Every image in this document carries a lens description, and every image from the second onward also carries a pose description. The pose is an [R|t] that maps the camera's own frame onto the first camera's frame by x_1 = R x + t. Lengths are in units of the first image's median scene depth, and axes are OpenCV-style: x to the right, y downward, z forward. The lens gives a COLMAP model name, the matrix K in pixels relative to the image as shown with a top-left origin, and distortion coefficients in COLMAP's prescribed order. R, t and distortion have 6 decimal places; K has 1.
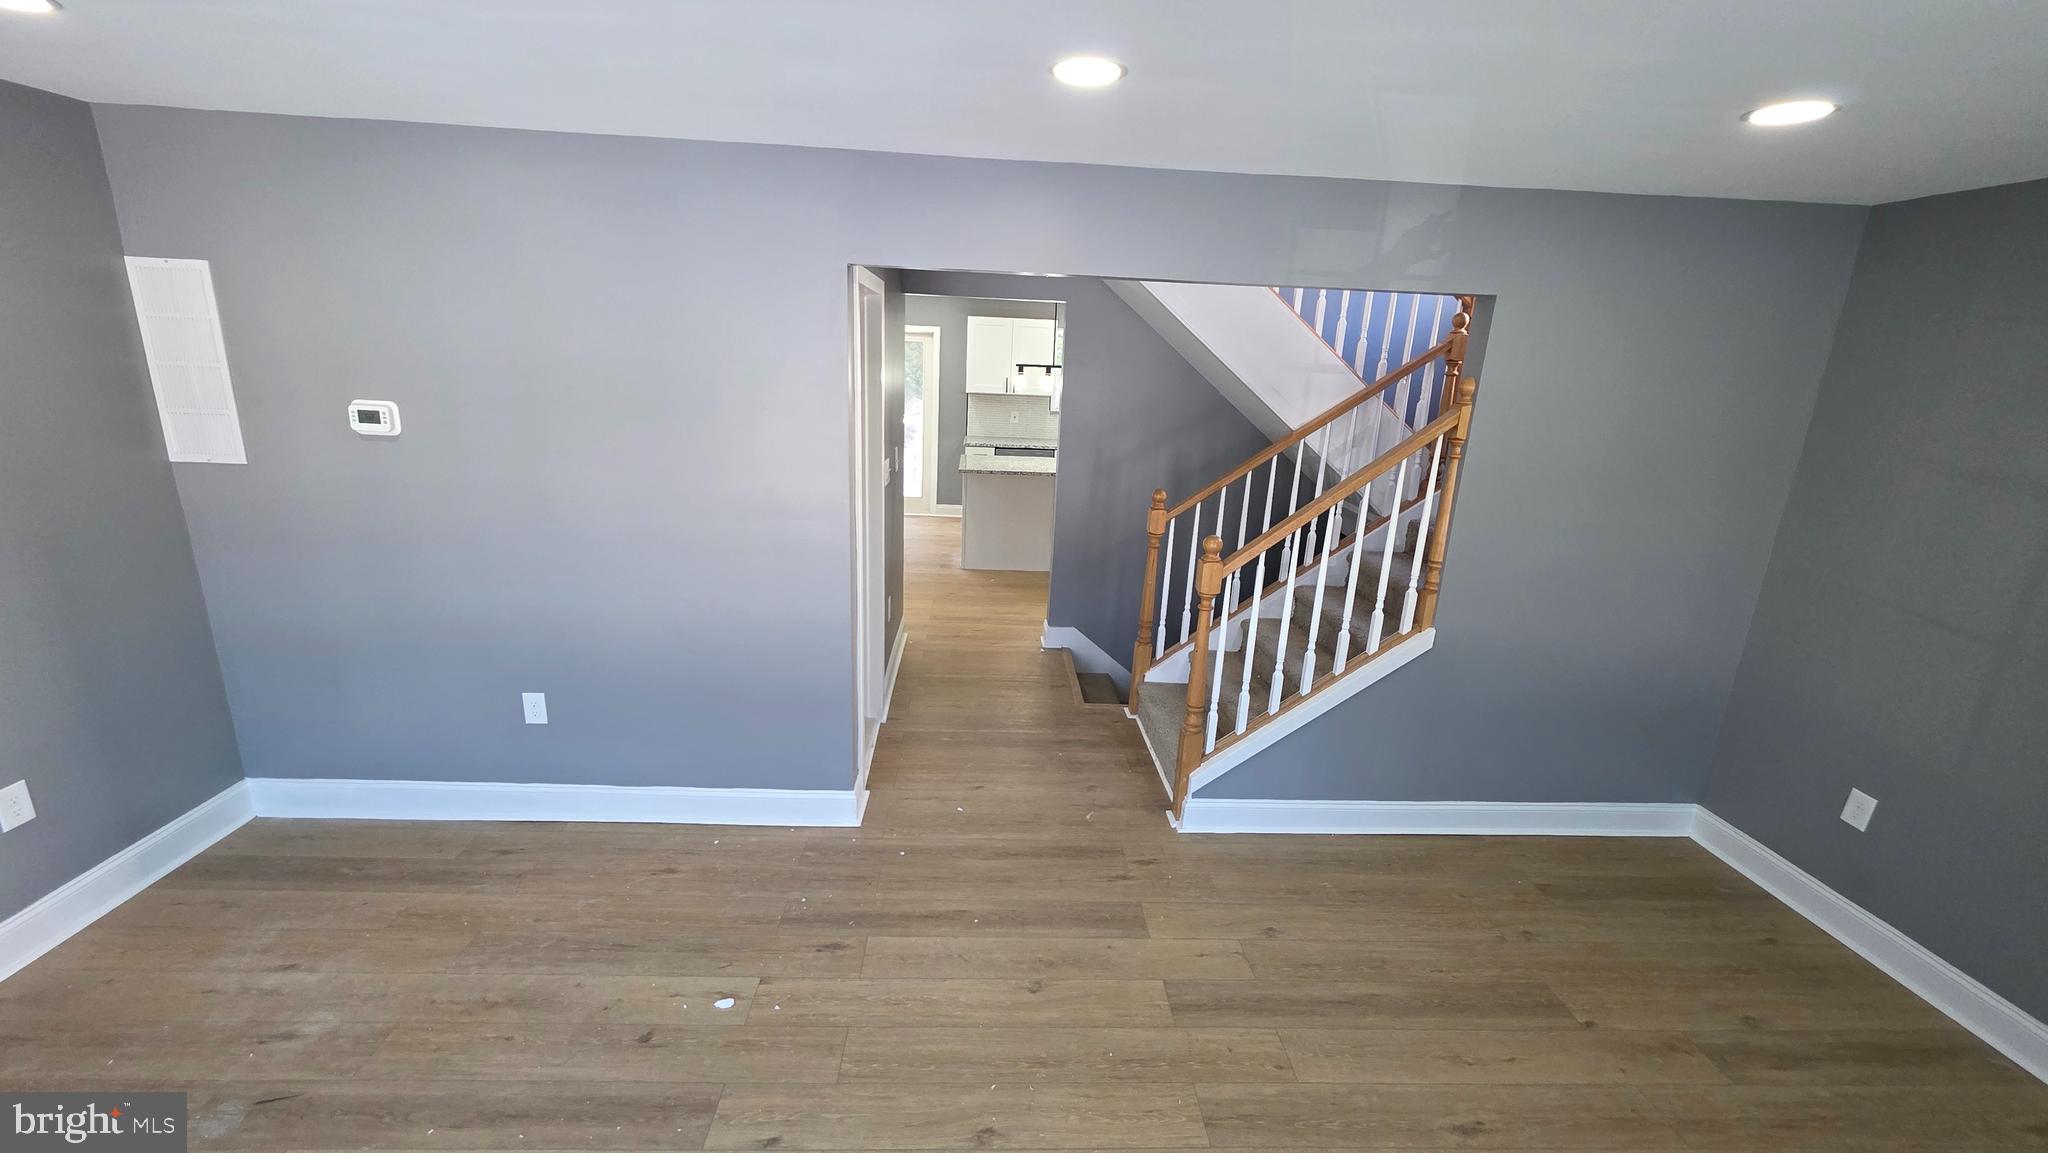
lens RADIAL K [[820.3, 0, 1011.6], [0, 820.3, 572.1], [0, 0, 1]] dist [0.000472, -0.000379]
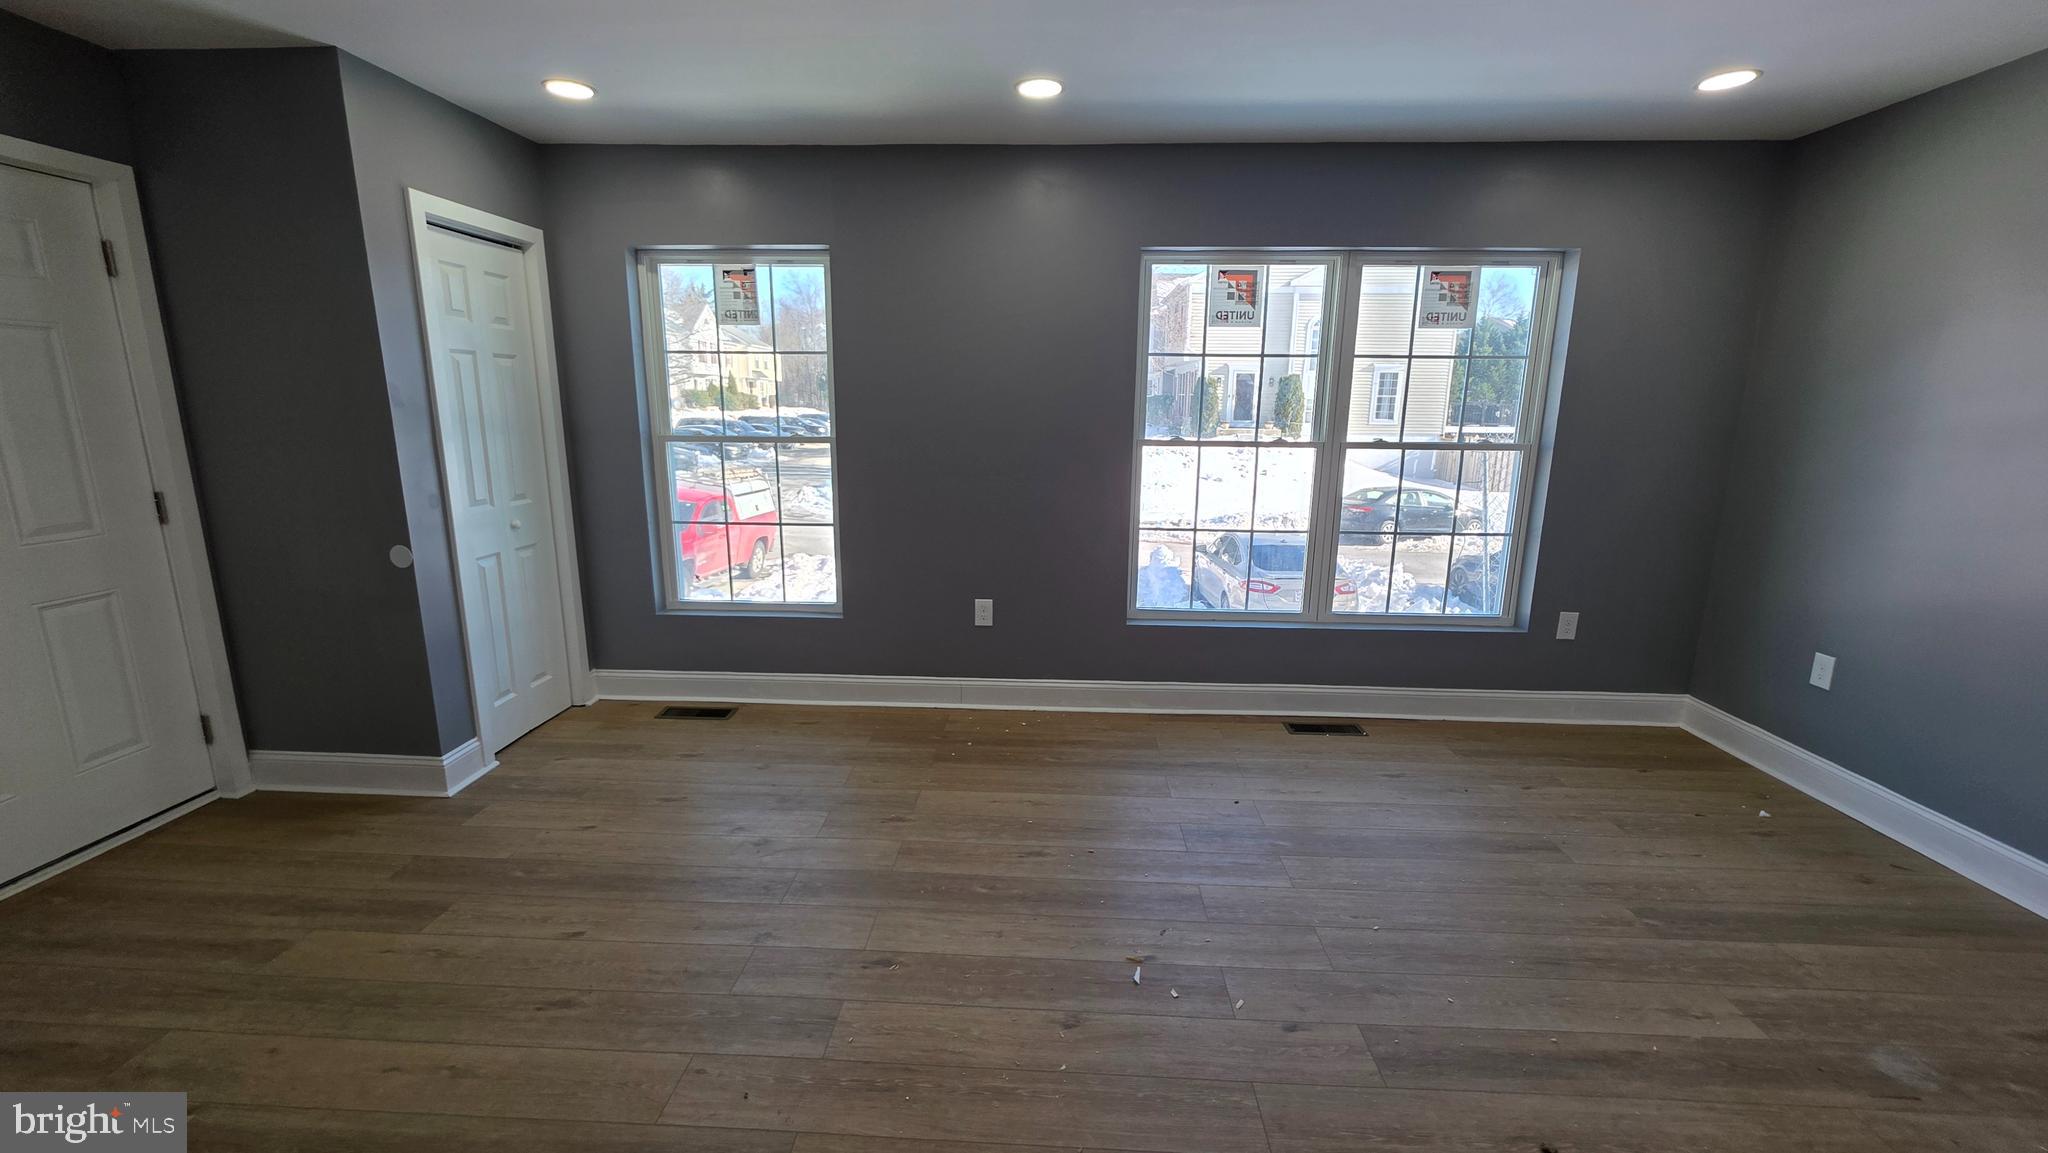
lens RADIAL K [[820.3, 0, 1017.6], [0, 820.3, 574.9], [0, 0, 1]] dist [0.000472, -0.000379]
pose [[-0.995132, -0.068455, 0.070890, -0.001008], [-0.028340, 0.887759, 0.459435, -0.160336], [-0.094384, 0.455190, -0.885378, 1.194159]]
